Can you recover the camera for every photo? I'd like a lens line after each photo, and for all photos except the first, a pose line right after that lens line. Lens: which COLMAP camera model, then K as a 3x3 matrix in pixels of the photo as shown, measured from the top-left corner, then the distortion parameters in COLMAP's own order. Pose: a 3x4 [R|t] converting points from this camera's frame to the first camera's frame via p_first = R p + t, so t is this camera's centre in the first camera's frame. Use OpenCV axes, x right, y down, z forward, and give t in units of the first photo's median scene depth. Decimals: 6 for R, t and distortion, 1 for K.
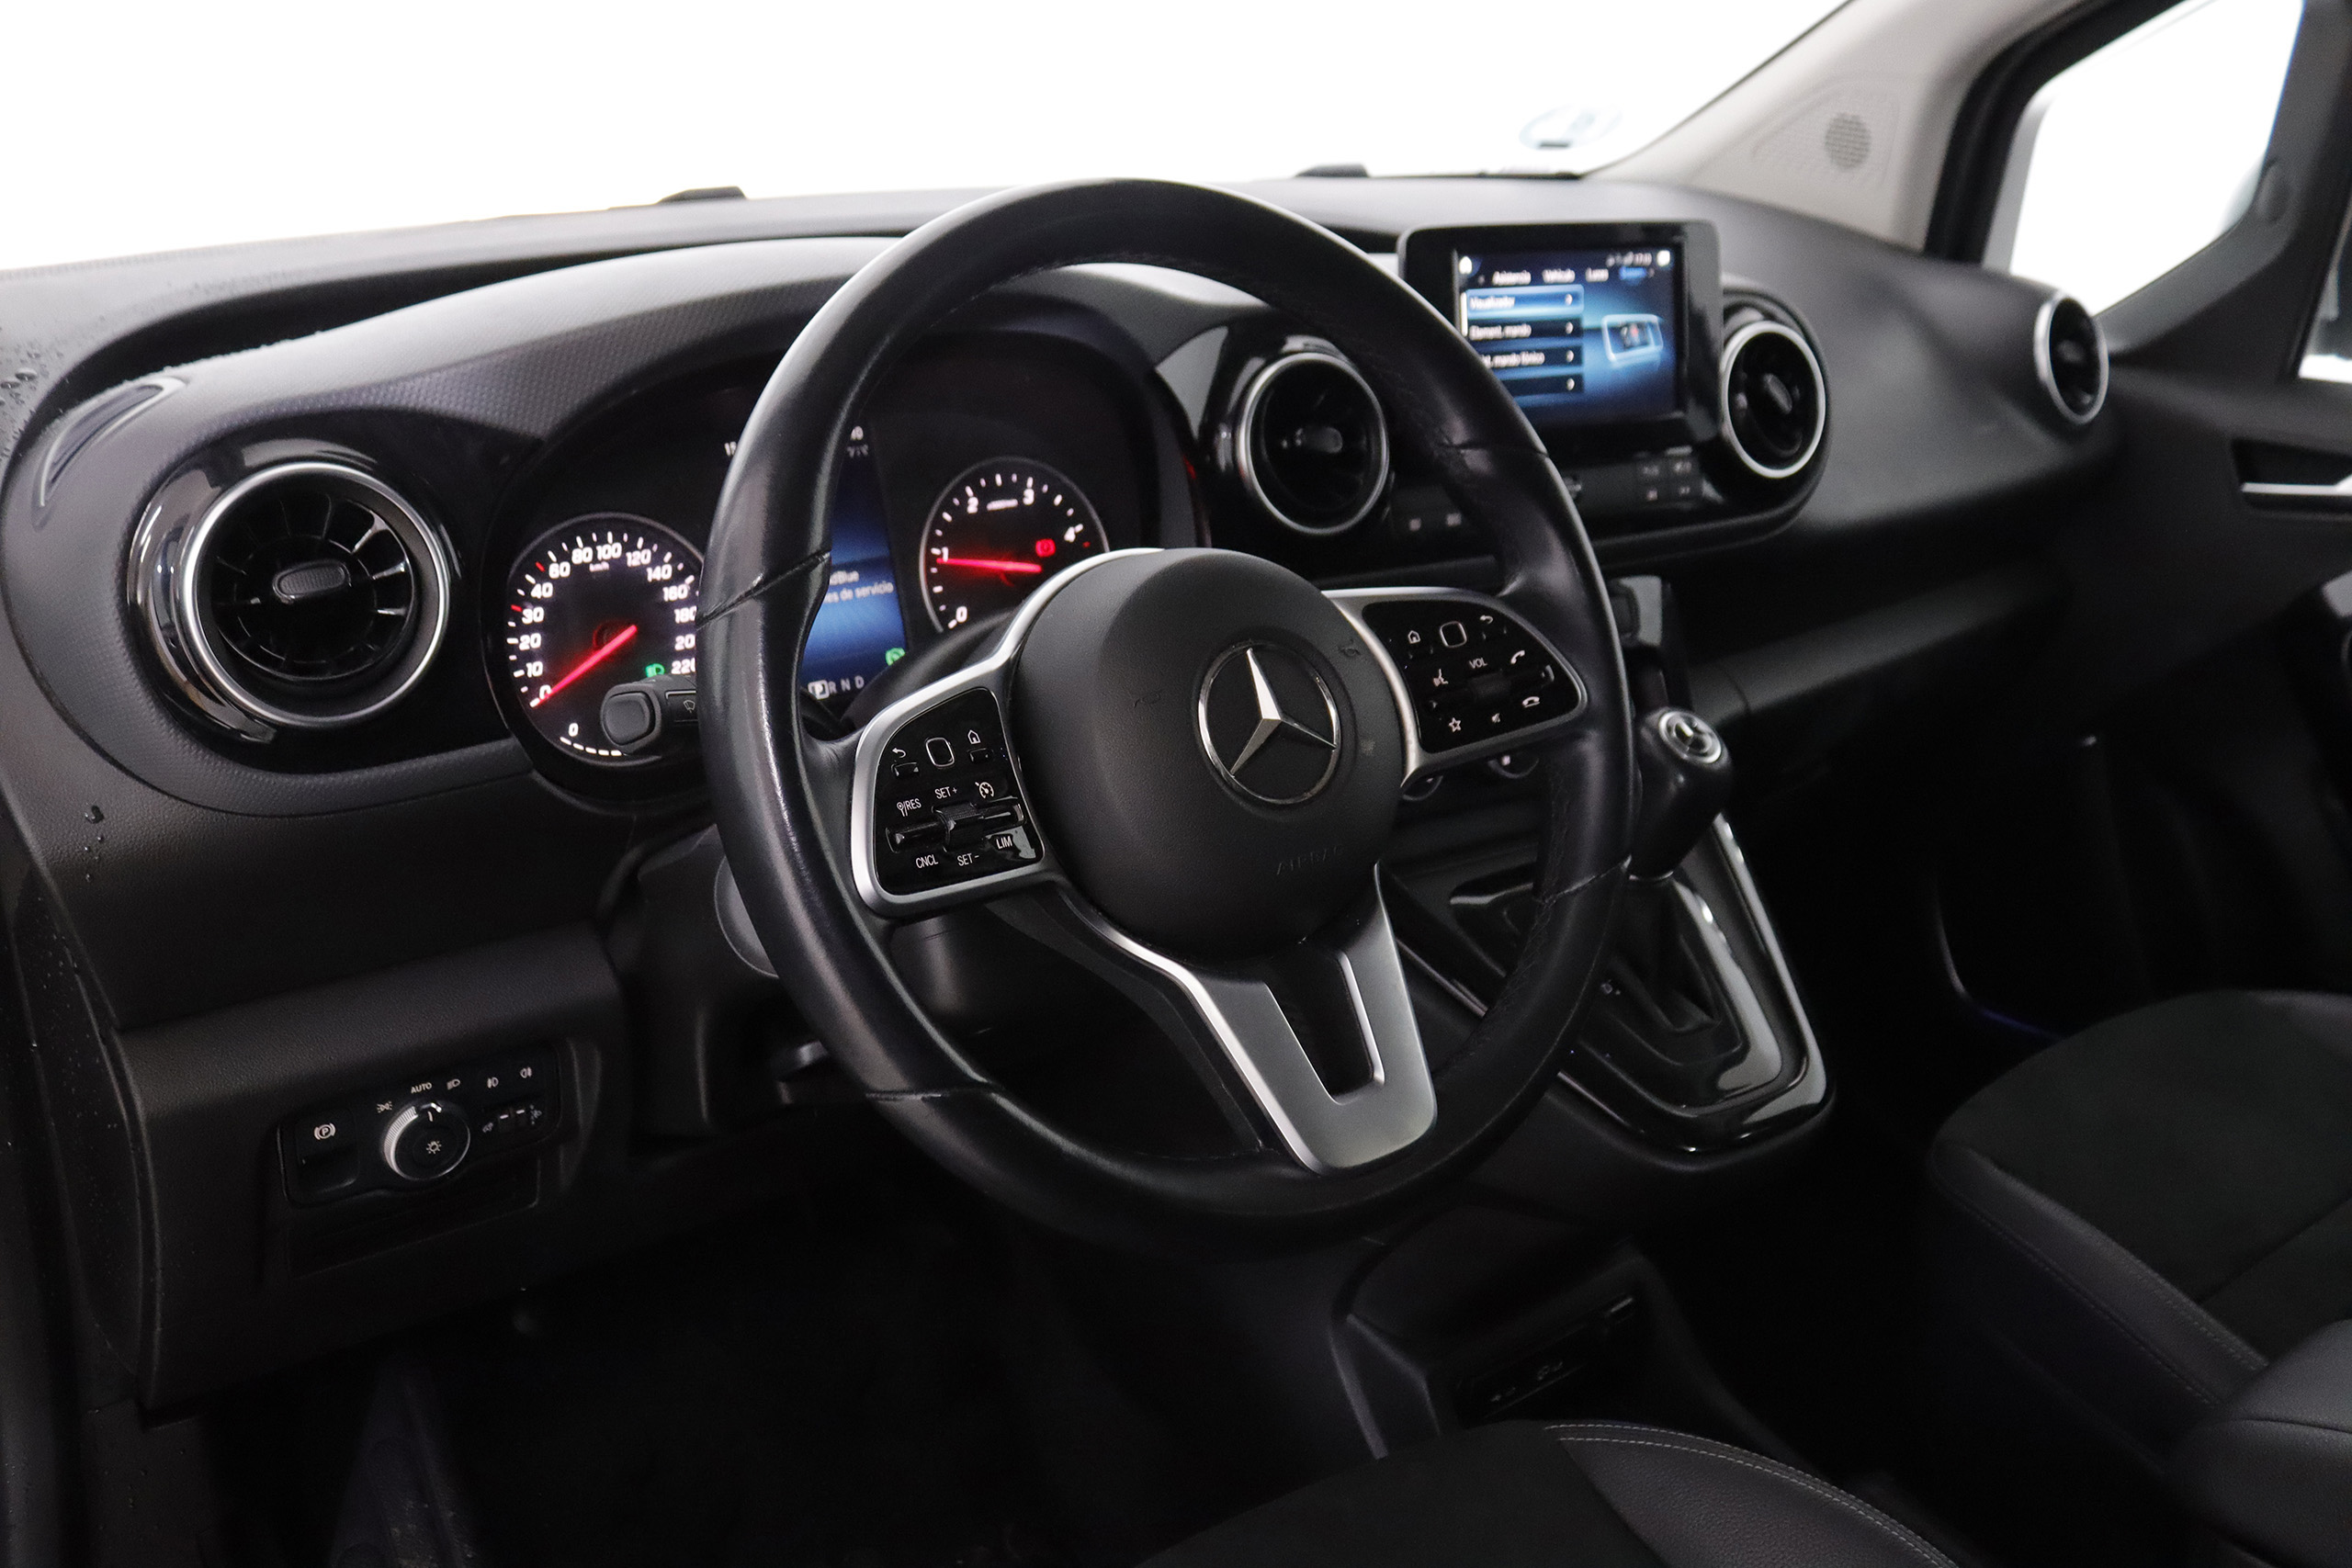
lens RADIAL K [[2276.4, 0, 1178.4], [0, 2276.4, 775.9], [0, 0, 1]] dist [-0.018201, 0.000000]
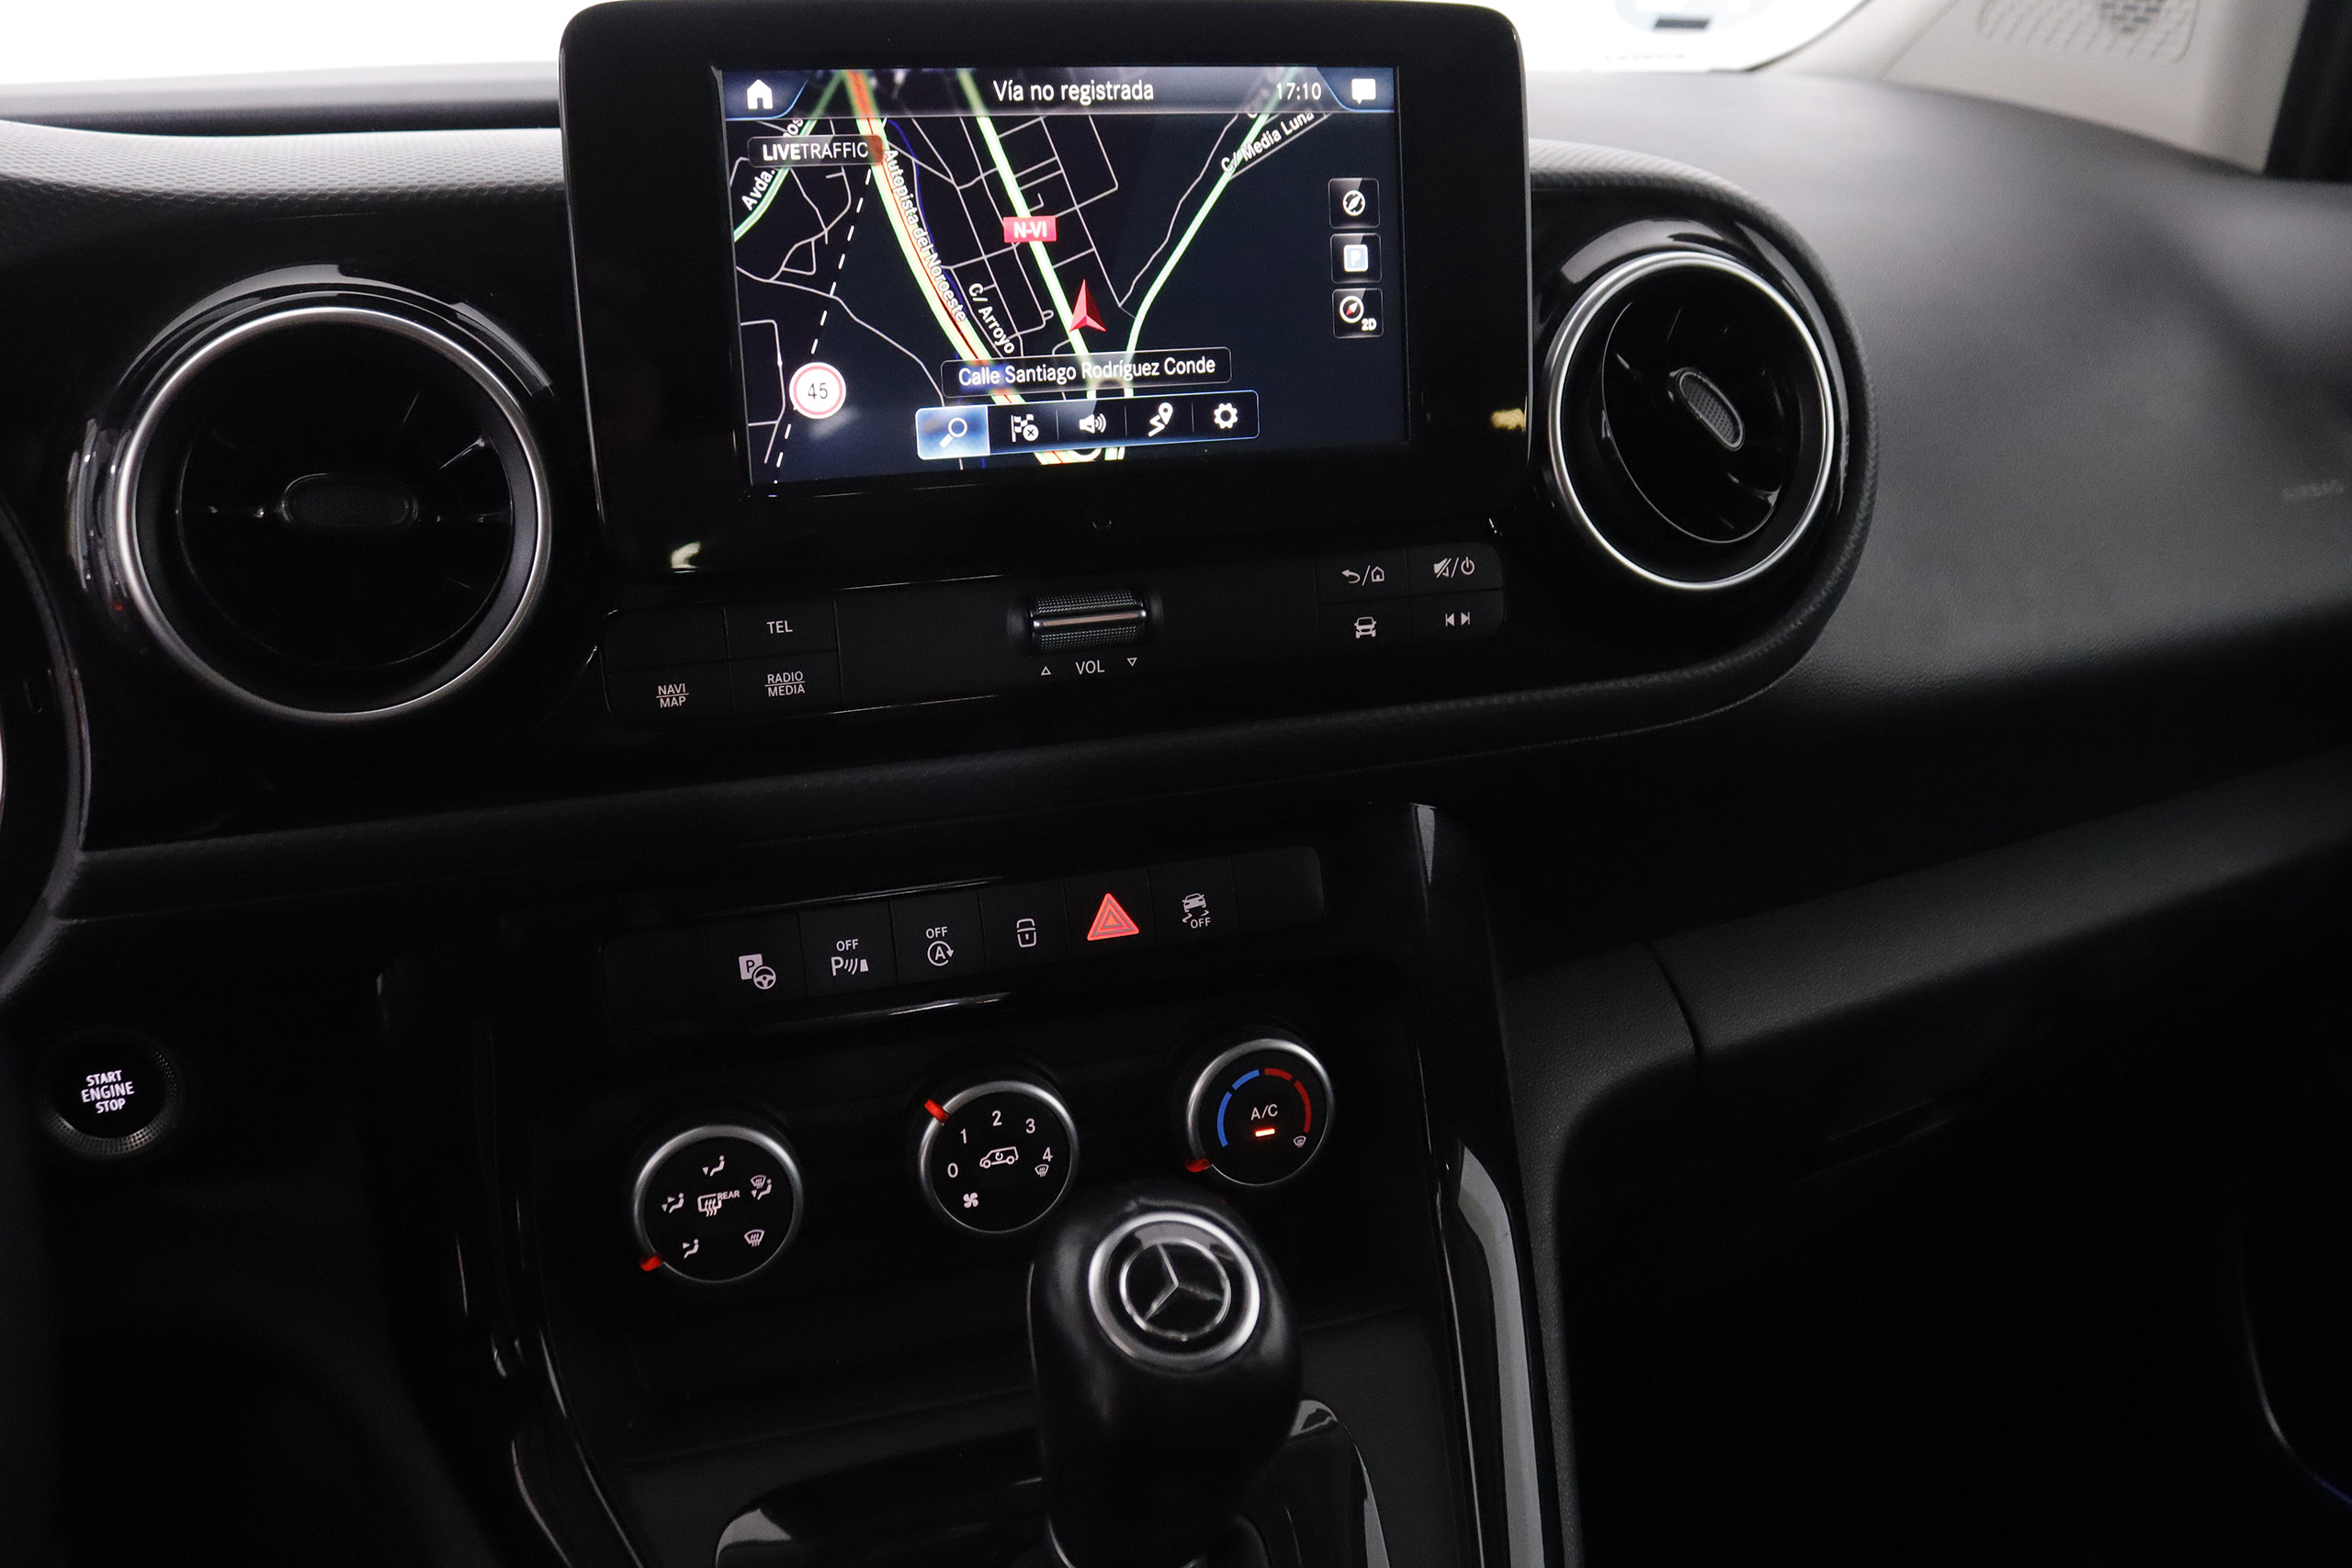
lens RADIAL K [[2276.4, 0, 1173.4], [0, 2276.4, 795.2], [0, 0, 1]] dist [-0.018201, 0.000000]
pose [[0.978627, 0.048763, -0.199778, 0.209143], [-0.048928, 0.998794, 0.004115, -0.072662], [0.199737, 0.005748, 0.979833, 0.443862]]
